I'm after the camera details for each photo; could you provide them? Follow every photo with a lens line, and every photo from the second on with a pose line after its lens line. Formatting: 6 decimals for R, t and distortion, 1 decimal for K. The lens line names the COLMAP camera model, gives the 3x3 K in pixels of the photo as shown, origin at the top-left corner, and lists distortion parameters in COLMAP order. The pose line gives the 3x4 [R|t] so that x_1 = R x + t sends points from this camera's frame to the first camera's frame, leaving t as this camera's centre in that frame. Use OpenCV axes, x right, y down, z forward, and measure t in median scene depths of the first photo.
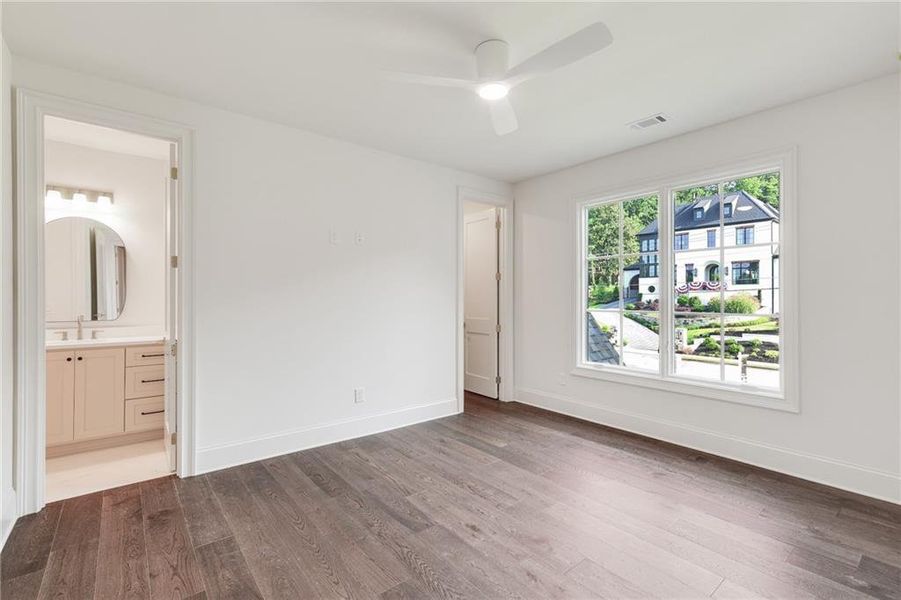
lens RADIAL K [[407.5, 0, 450.5], [0, 407.5, 300.0], [0, 0, 1]] dist [0.001834, 0.000306]
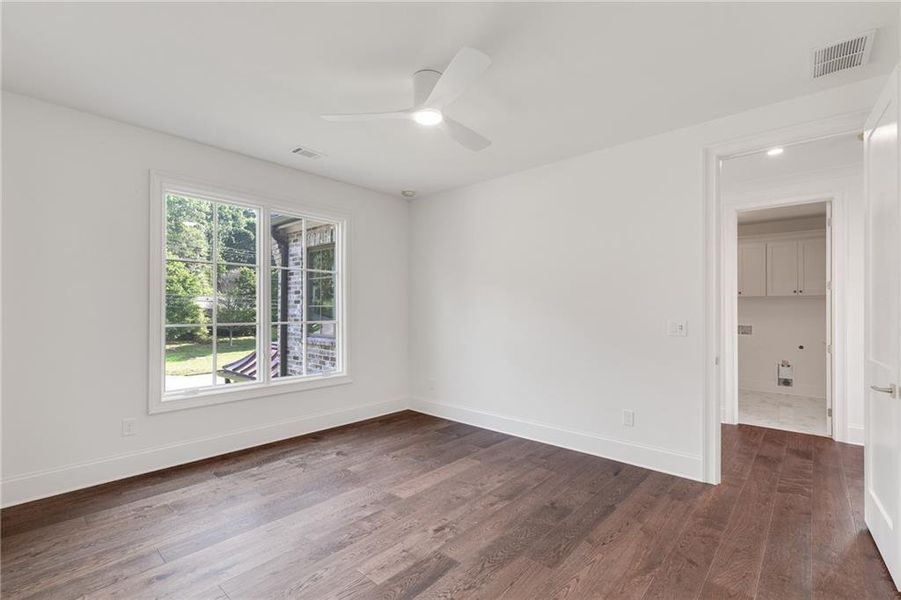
lens RADIAL K [[407.5, 0, 450.5], [0, 407.5, 300.0], [0, 0, 1]] dist [0.001834, 0.000306]
pose [[-0.161731, 0.019396, 0.986644, -0.685660], [0.005788, 0.999808, -0.018706, -0.004299], [-0.986818, 0.002686, -0.161812, 0.793356]]
